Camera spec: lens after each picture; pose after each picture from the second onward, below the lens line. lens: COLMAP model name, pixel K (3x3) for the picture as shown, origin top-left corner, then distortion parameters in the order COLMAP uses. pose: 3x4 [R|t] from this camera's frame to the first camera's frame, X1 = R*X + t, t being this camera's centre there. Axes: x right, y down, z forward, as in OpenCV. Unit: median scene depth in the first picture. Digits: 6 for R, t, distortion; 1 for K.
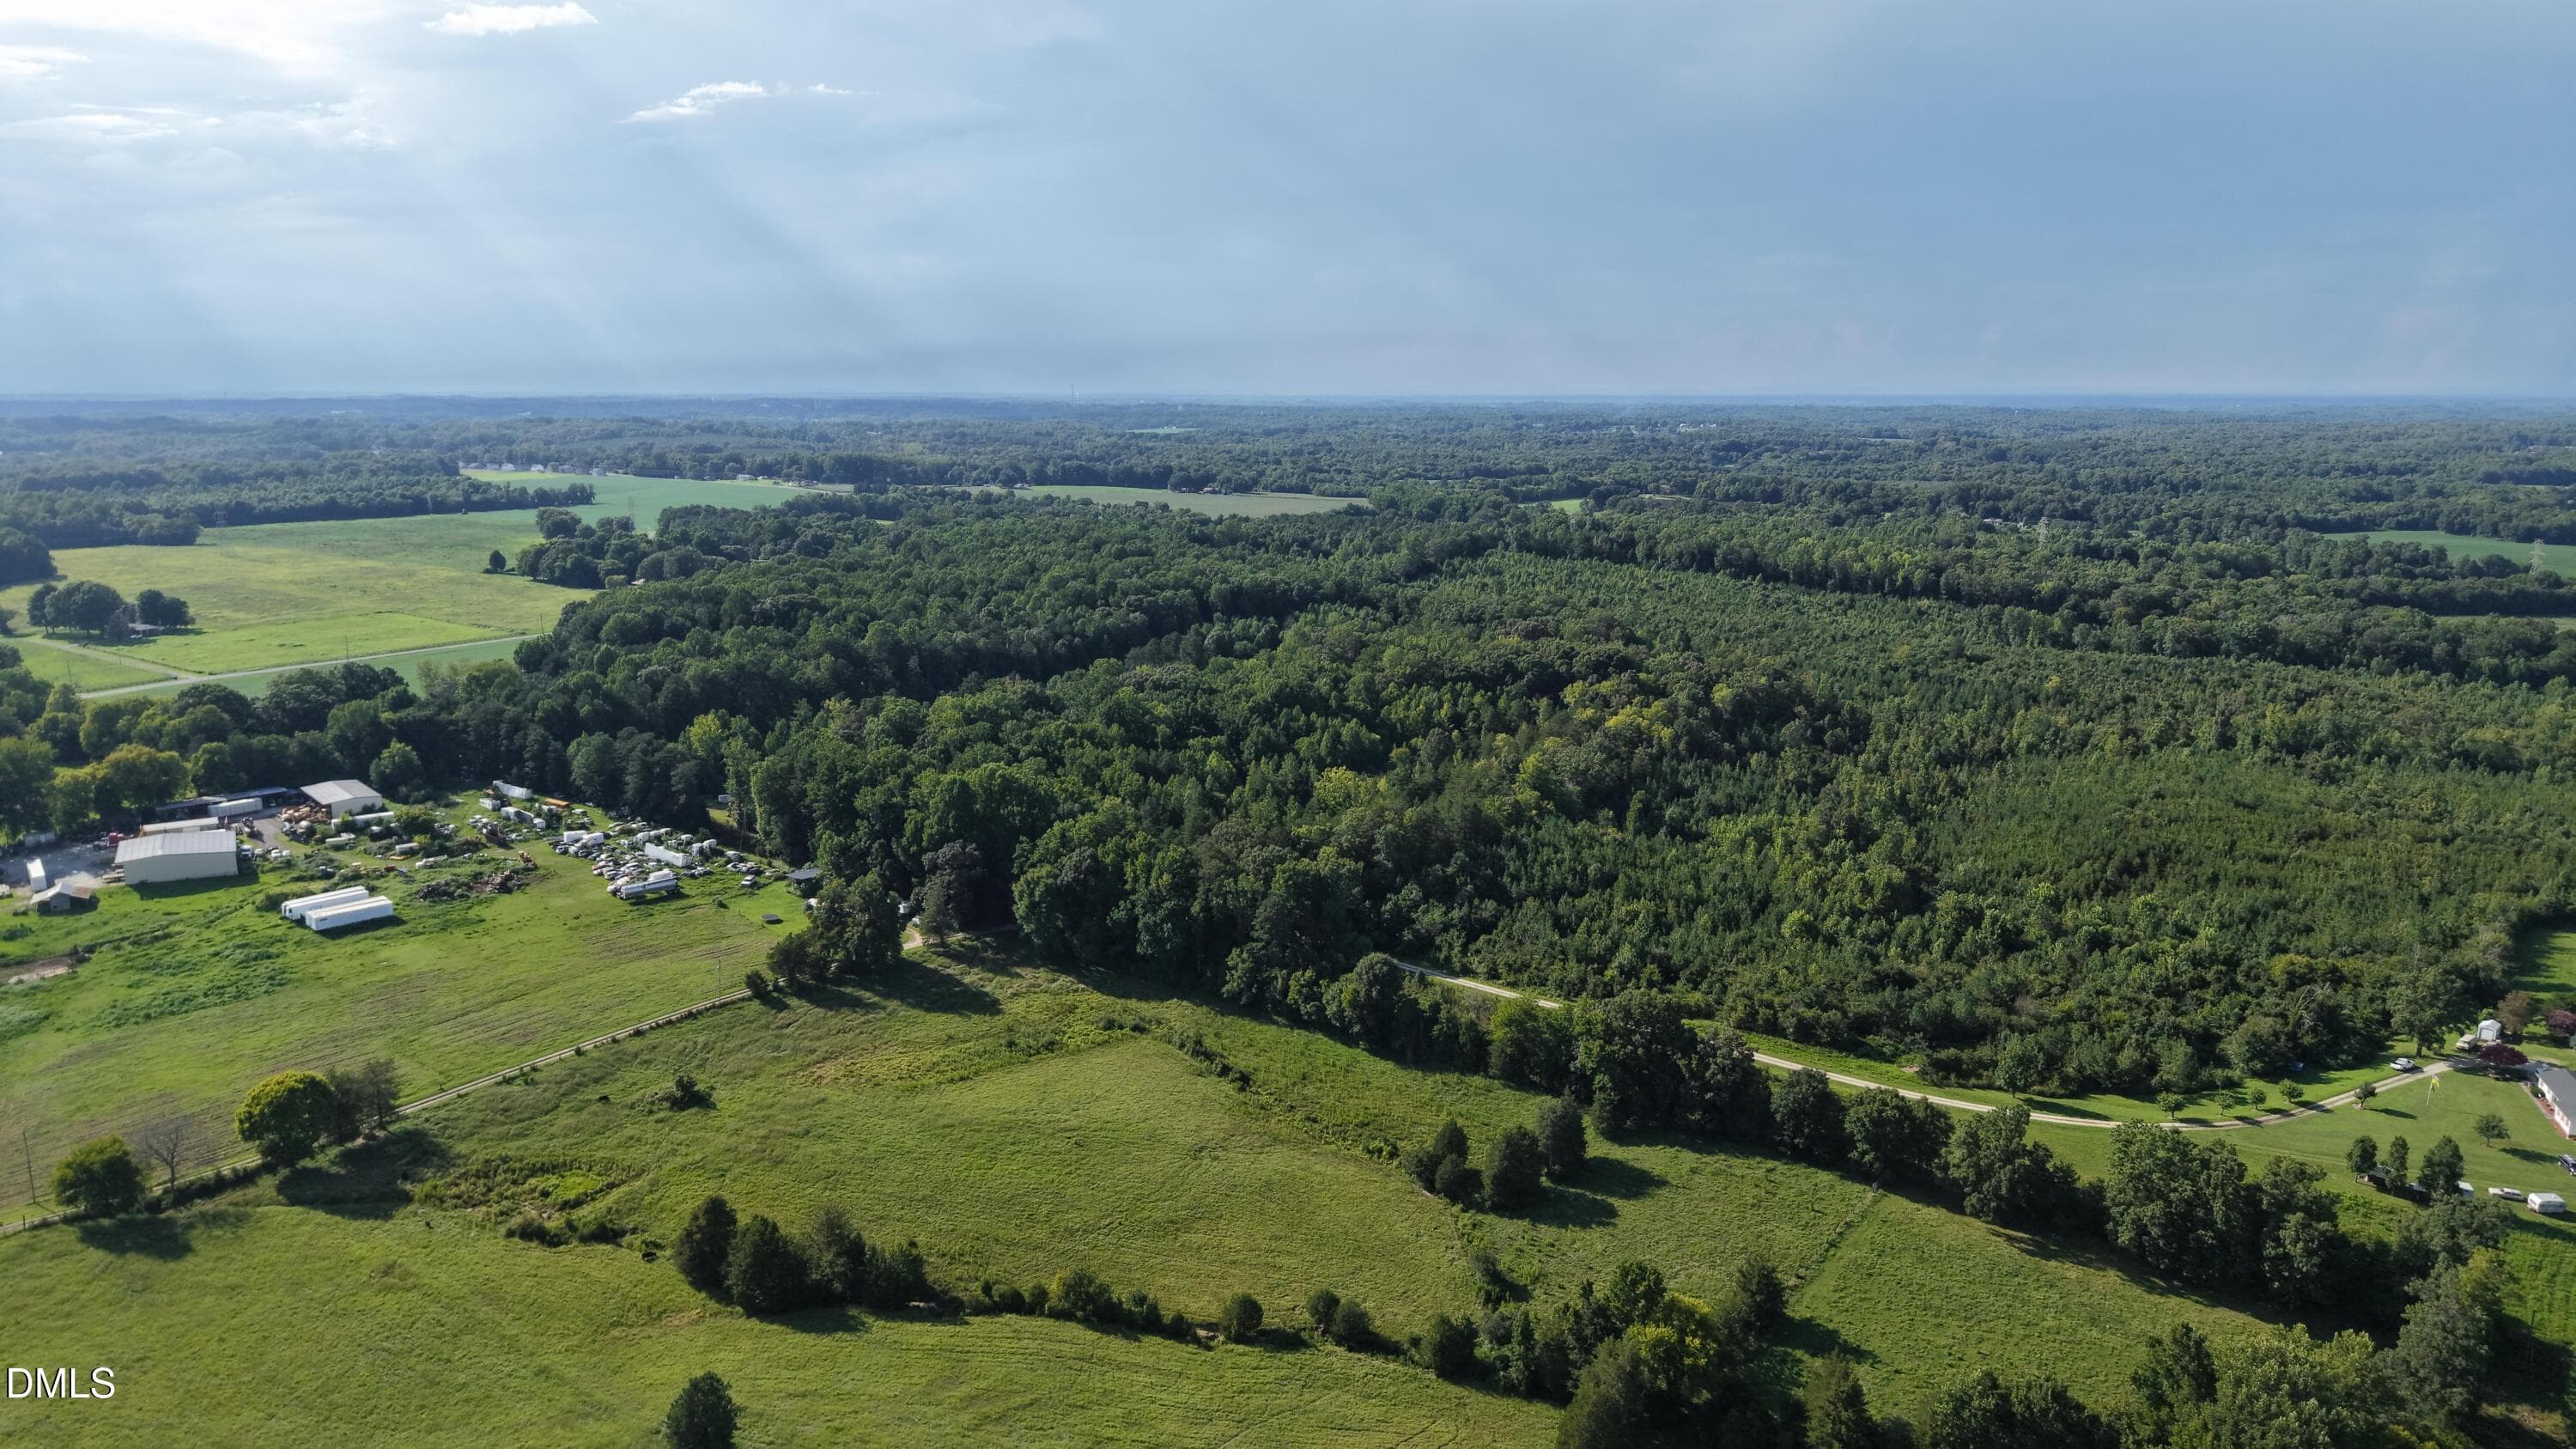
lens RADIAL K [[1715.7, 0, 1284.7], [0, 1715.7, 713.7], [0, 0, 1]] dist [0.010639, -0.021380]
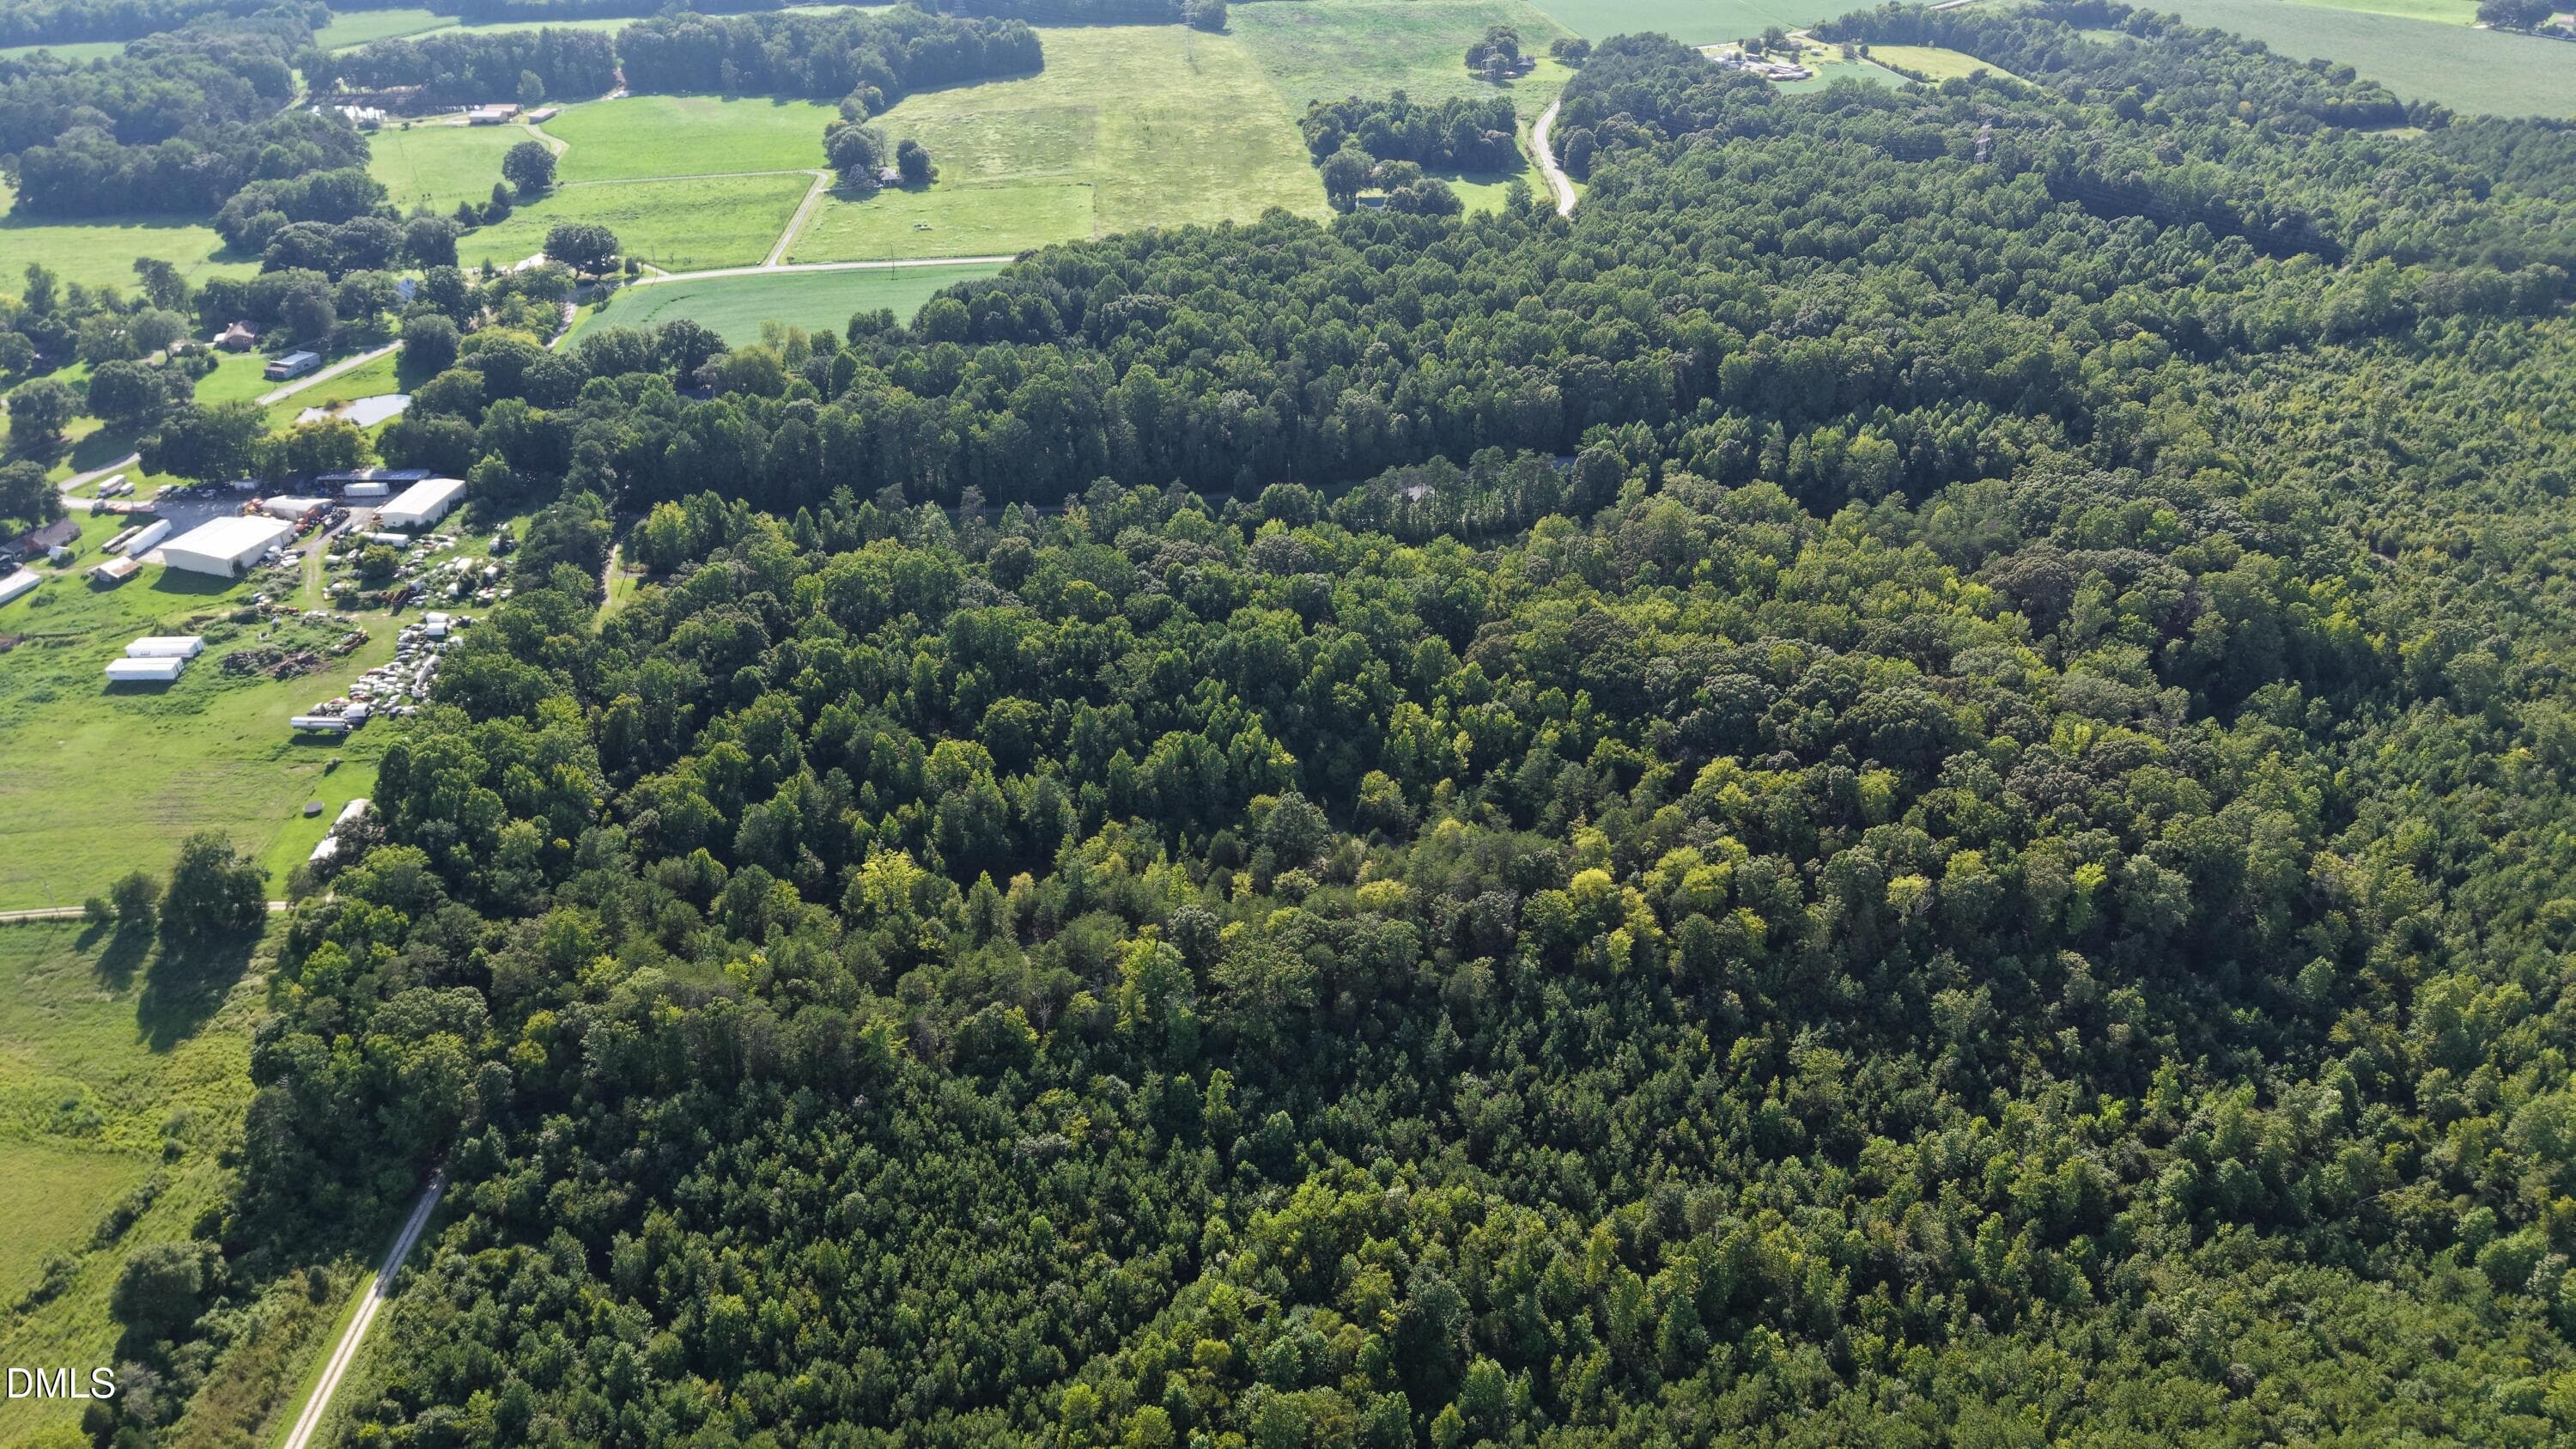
lens RADIAL K [[1715.7, 0, 1279.1], [0, 1715.7, 729.1], [0, 0, 1]] dist [0.010639, -0.021380]
pose [[0.683684, 0.369653, -0.629231, 0.477975], [-0.134742, 0.911339, 0.388980, -0.266036], [0.717231, -0.181156, 0.672876, 0.523899]]
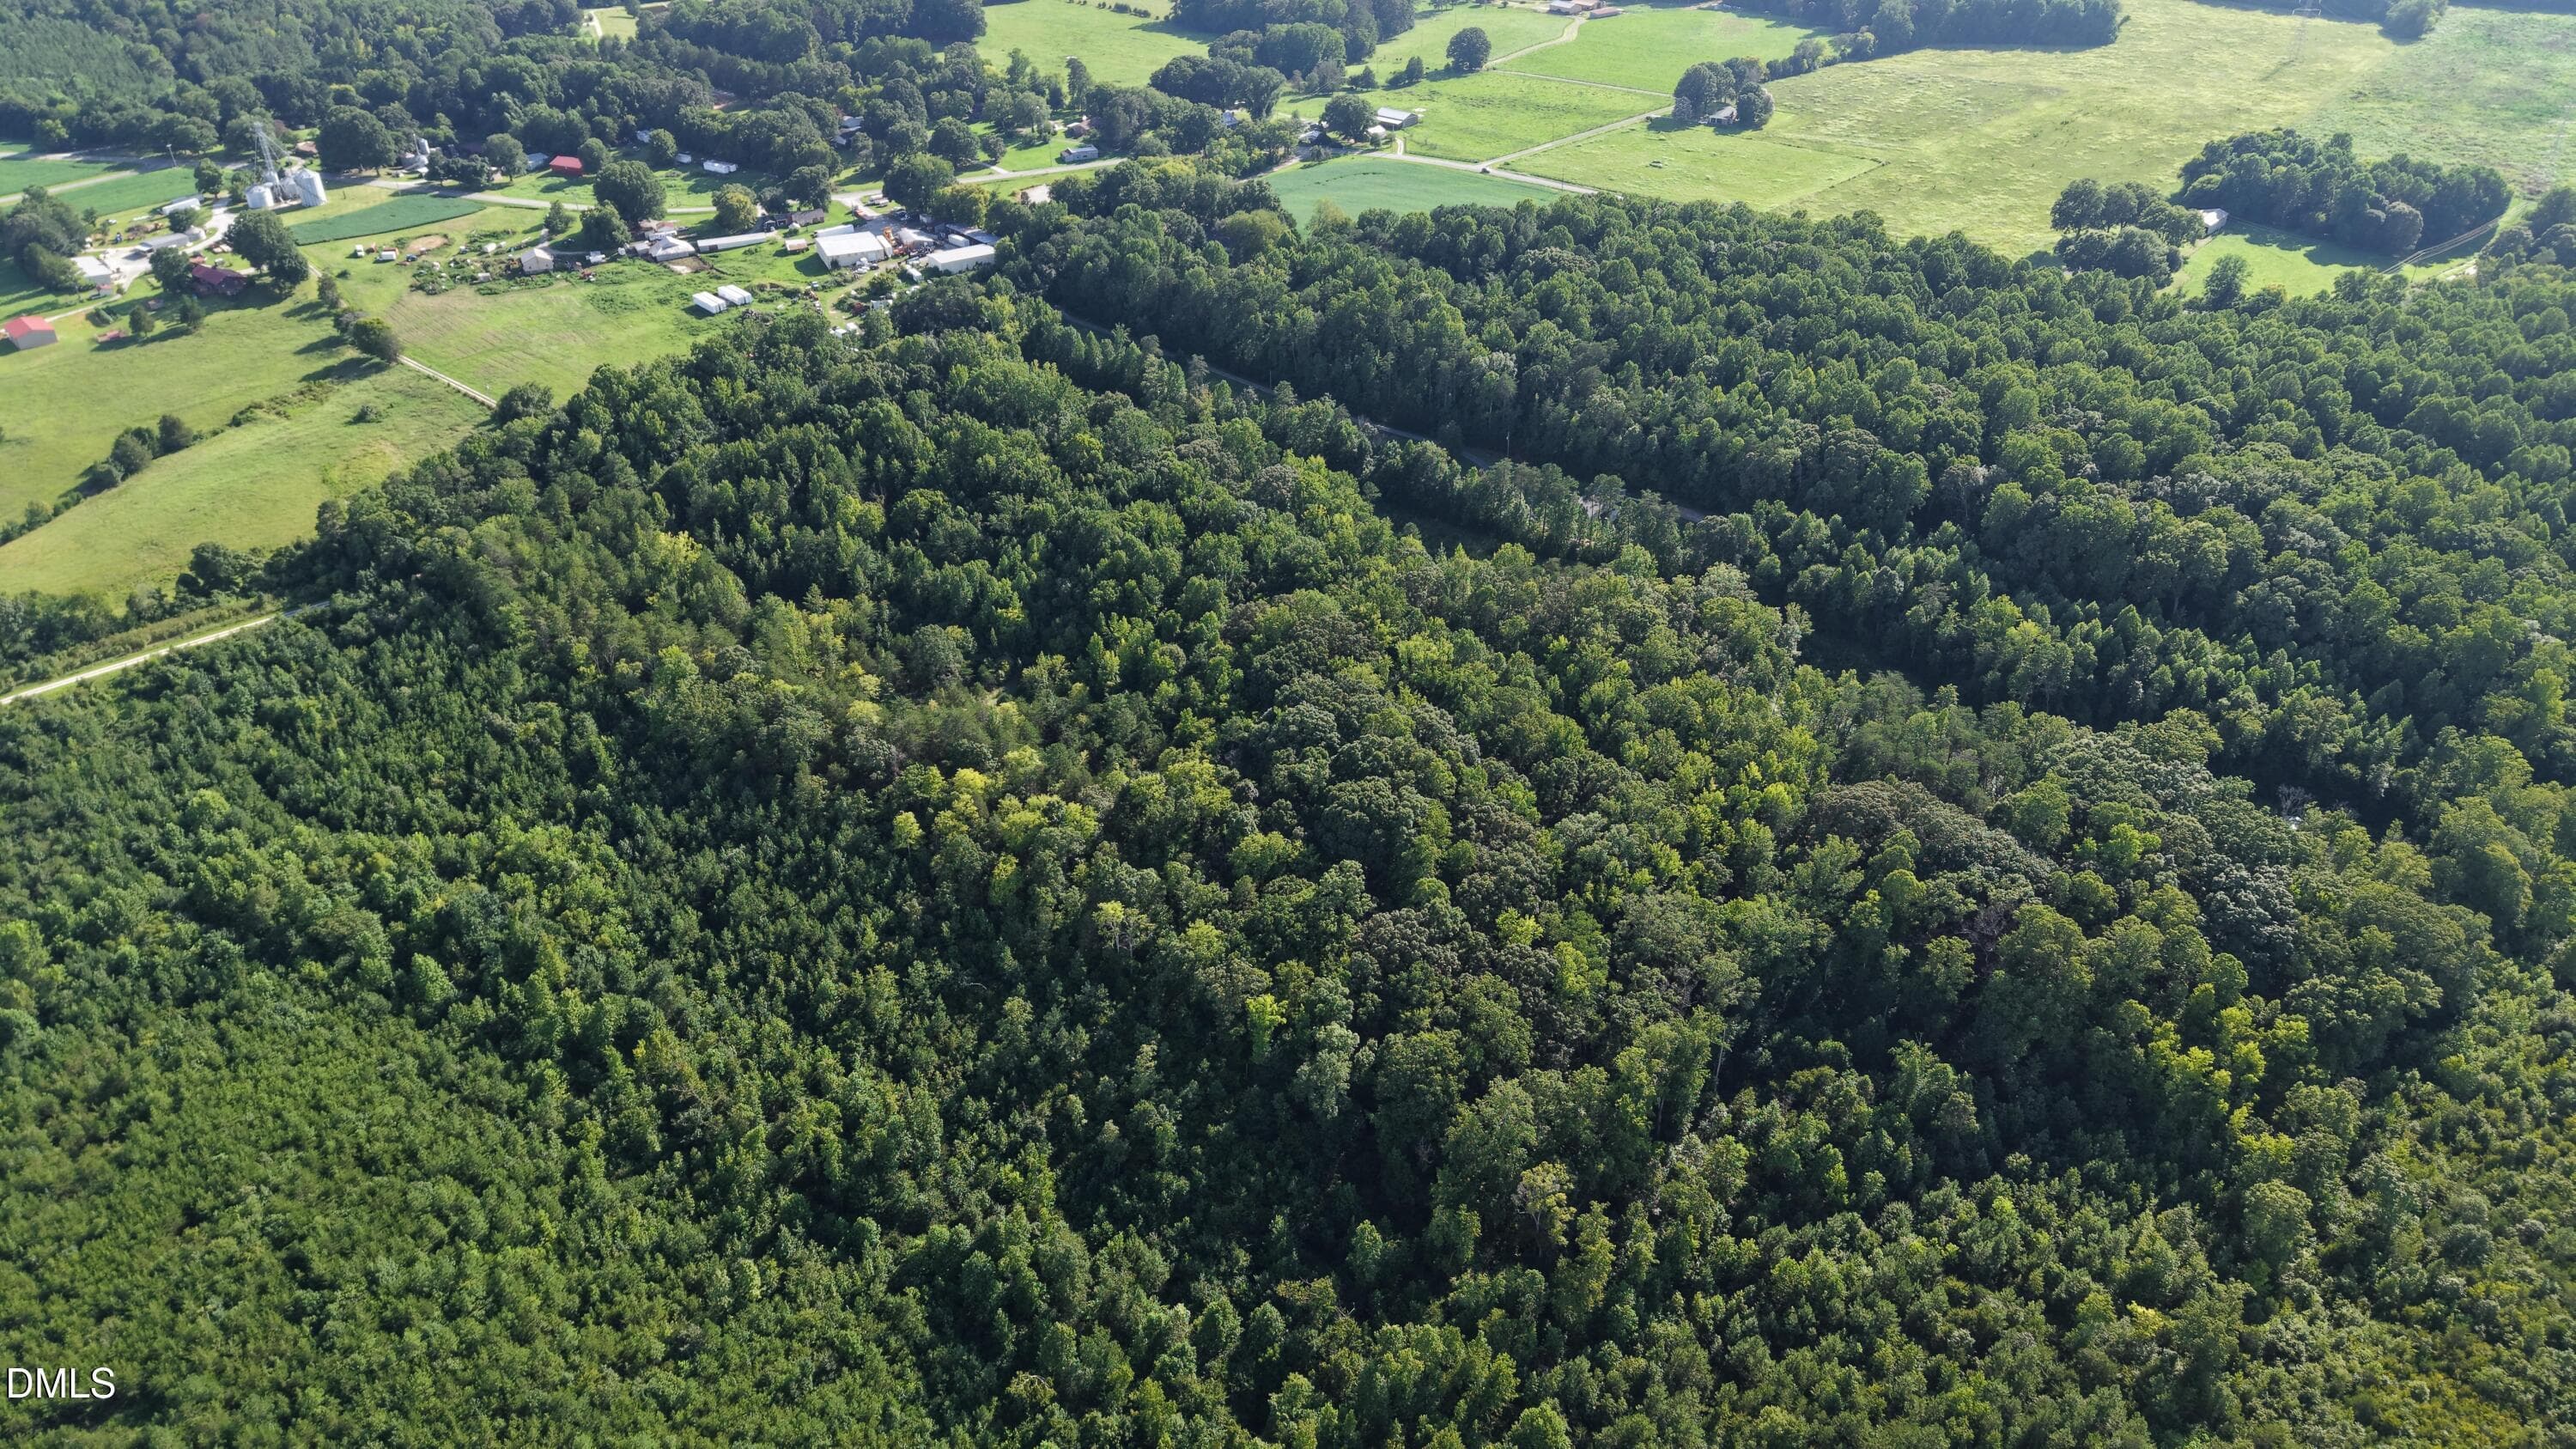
lens RADIAL K [[1735.1, 0, 1270.5], [0, 1735.1, 741.1], [0, 0, 1]] dist [0.001777, -0.008888]
pose [[-0.121959, 0.538287, -0.833890, 0.724354], [-0.179951, 0.814246, 0.551925, -0.395921], [0.976086, 0.217372, -0.002440, 1.117690]]
